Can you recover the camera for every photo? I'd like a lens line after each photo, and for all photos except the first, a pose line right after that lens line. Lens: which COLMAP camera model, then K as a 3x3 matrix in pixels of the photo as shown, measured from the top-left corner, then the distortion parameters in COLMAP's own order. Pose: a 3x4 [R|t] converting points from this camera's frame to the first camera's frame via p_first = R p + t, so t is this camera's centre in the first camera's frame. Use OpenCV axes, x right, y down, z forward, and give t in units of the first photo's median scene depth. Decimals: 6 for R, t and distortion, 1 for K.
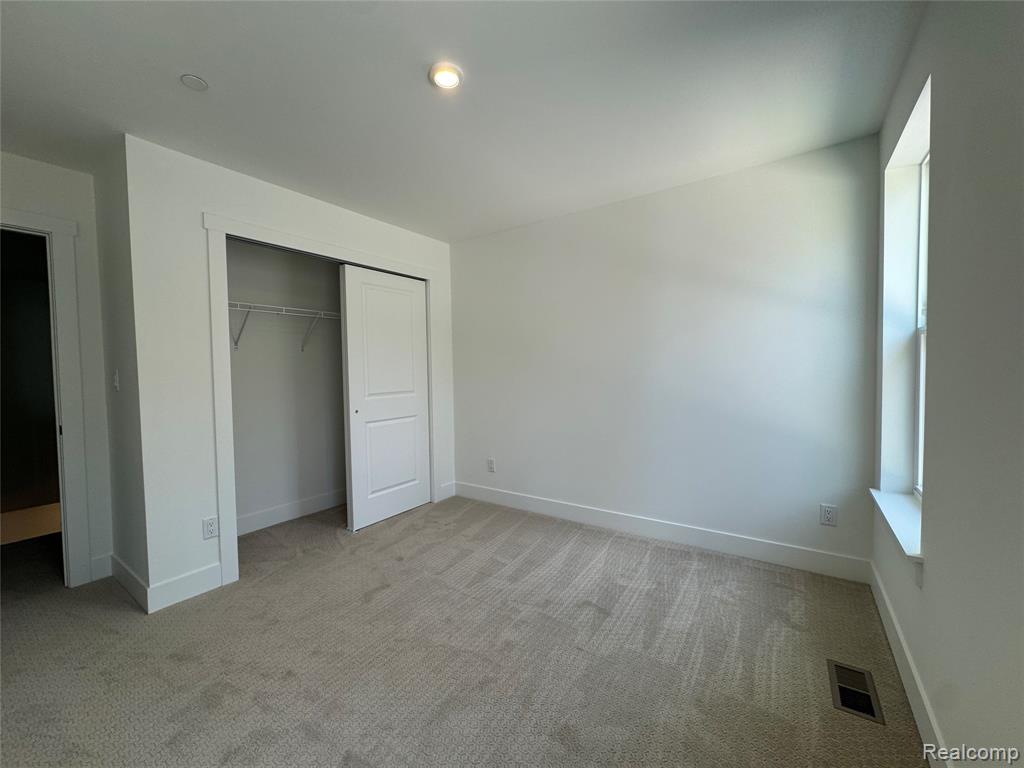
lens RADIAL K [[407.1, 0, 514.2], [0, 407.1, 383.7], [0, 0, 1]] dist [-0.004710, -0.000424]
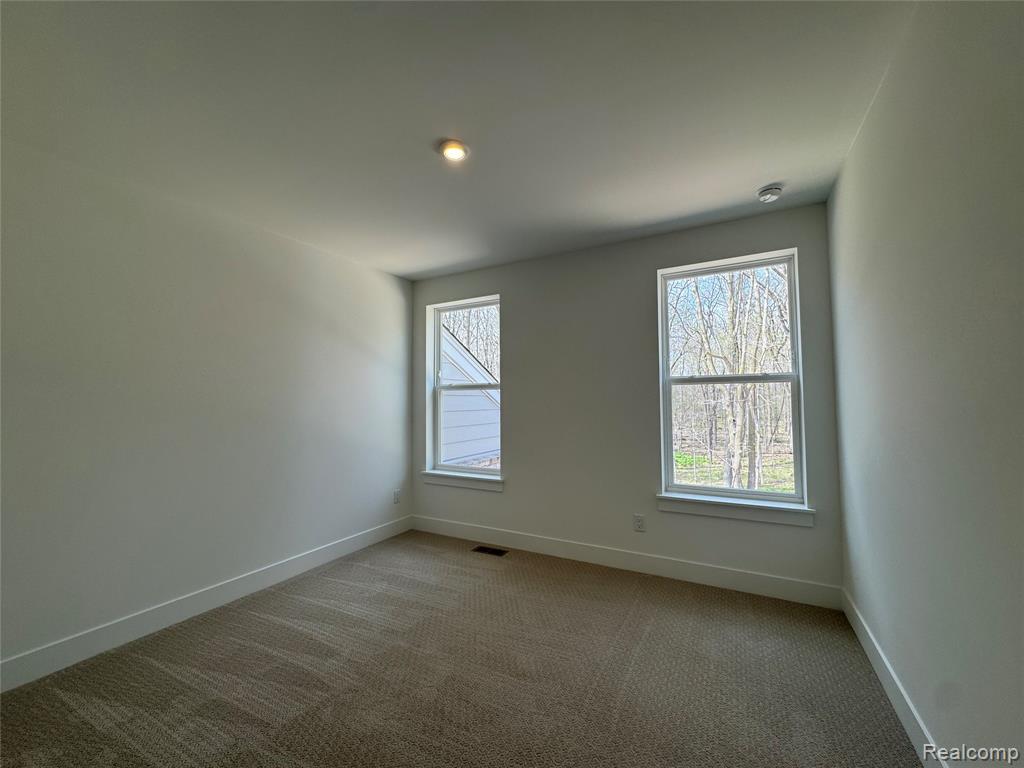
lens RADIAL K [[407.1, 0, 516.1], [0, 407.1, 374.8], [0, 0, 1]] dist [-0.004710, -0.000424]
pose [[-0.109378, 0.084536, 0.990399, -0.940445], [0.052365, 0.995483, -0.079187, 0.001387], [-0.992620, 0.043201, -0.113311, 0.716963]]
